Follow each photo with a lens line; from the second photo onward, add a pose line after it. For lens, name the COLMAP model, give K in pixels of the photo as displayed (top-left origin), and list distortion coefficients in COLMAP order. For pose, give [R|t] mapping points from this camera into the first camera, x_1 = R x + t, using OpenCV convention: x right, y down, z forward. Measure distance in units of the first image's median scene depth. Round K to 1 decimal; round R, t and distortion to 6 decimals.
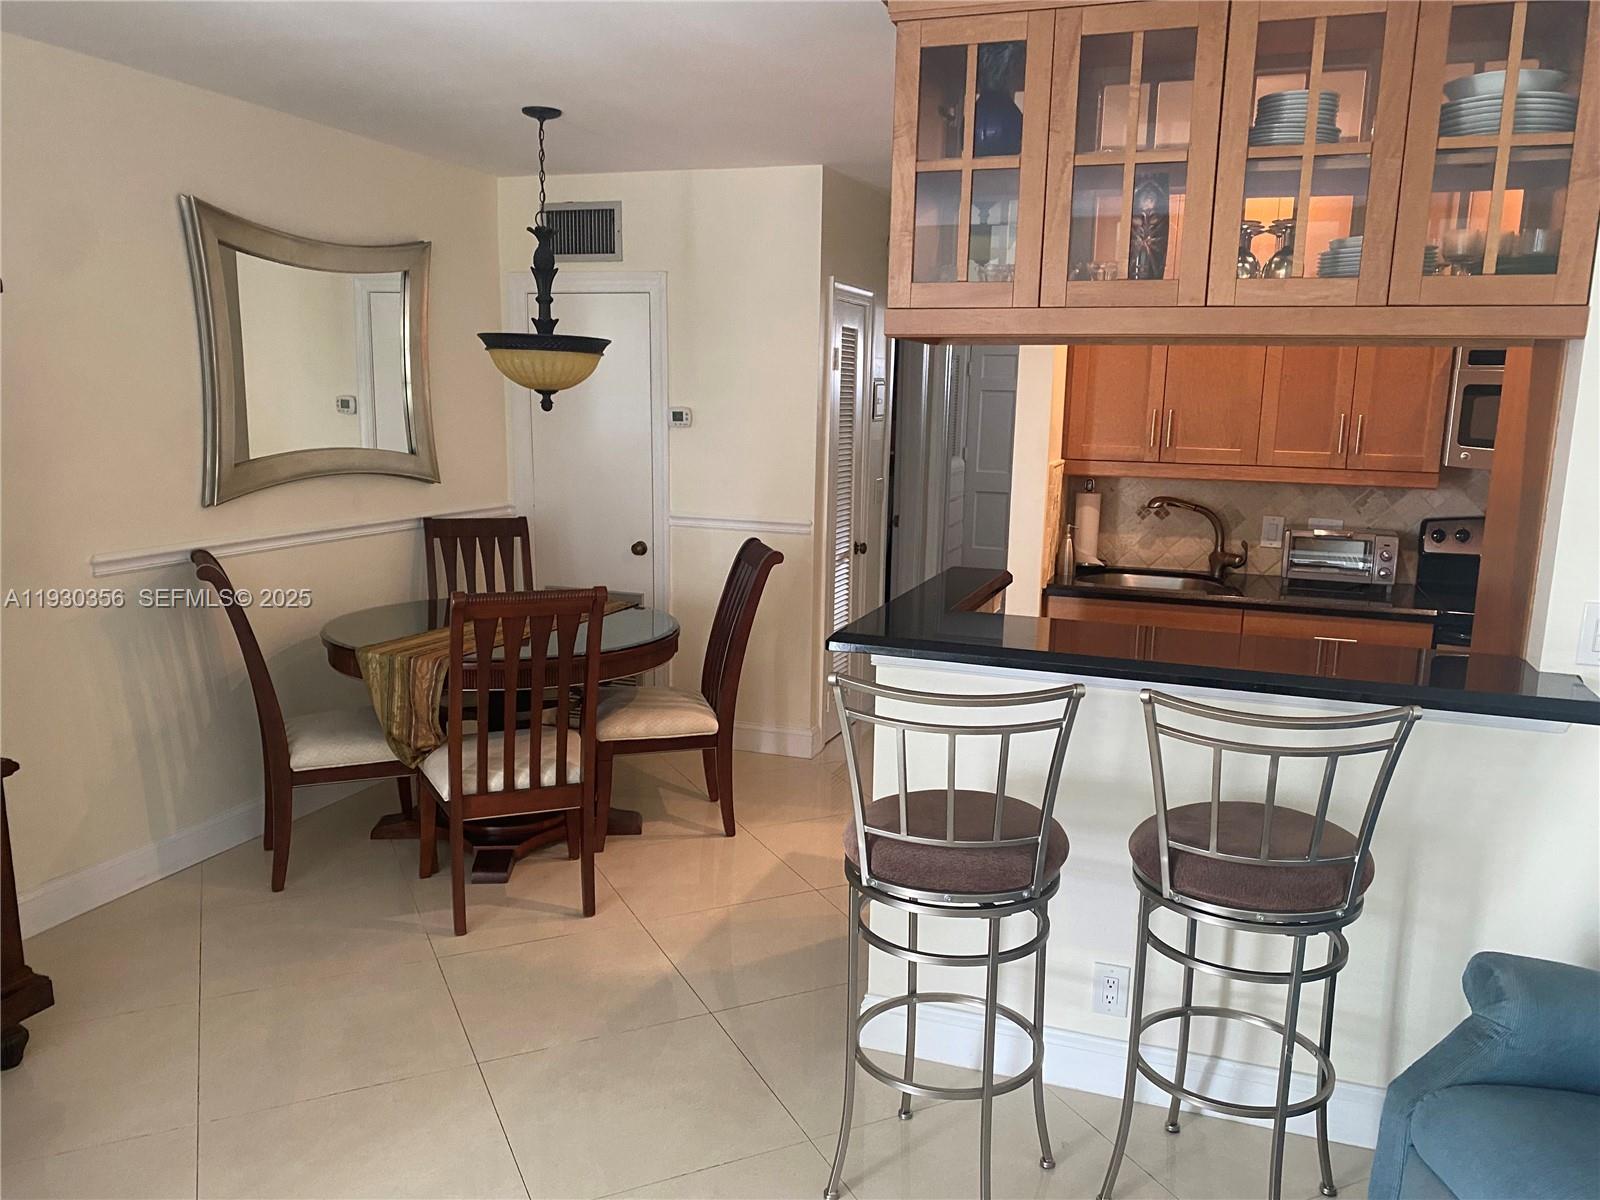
lens RADIAL K [[1235.1, 0, 802.8], [0, 1235.1, 602.3], [0, 0, 1]] dist [0.015713, -0.011539]
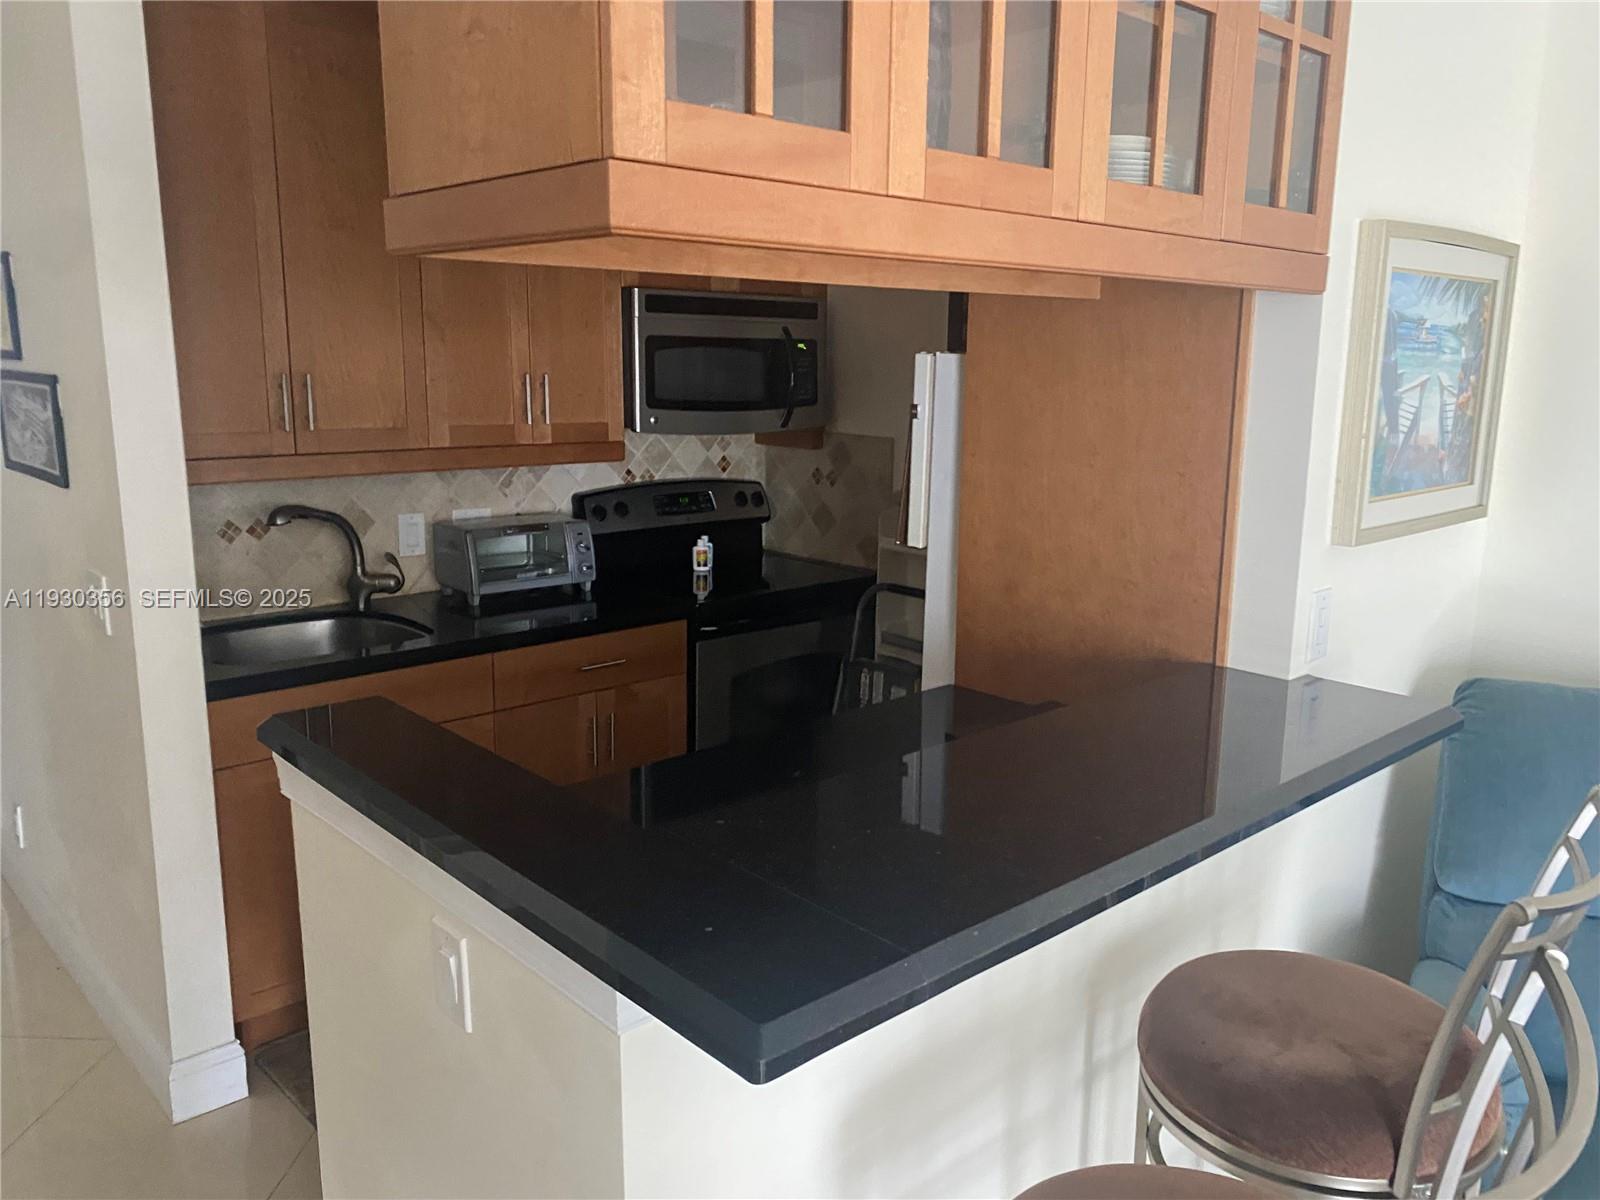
lens RADIAL K [[1235.1, 0, 798.9], [0, 1235.1, 607.1], [0, 0, 1]] dist [0.015713, -0.011539]
pose [[0.434271, -0.195179, 0.879383, -0.176497], [0.146695, 0.978535, 0.144742, -0.089668], [-0.888757, 0.066144, 0.453581, 0.481116]]
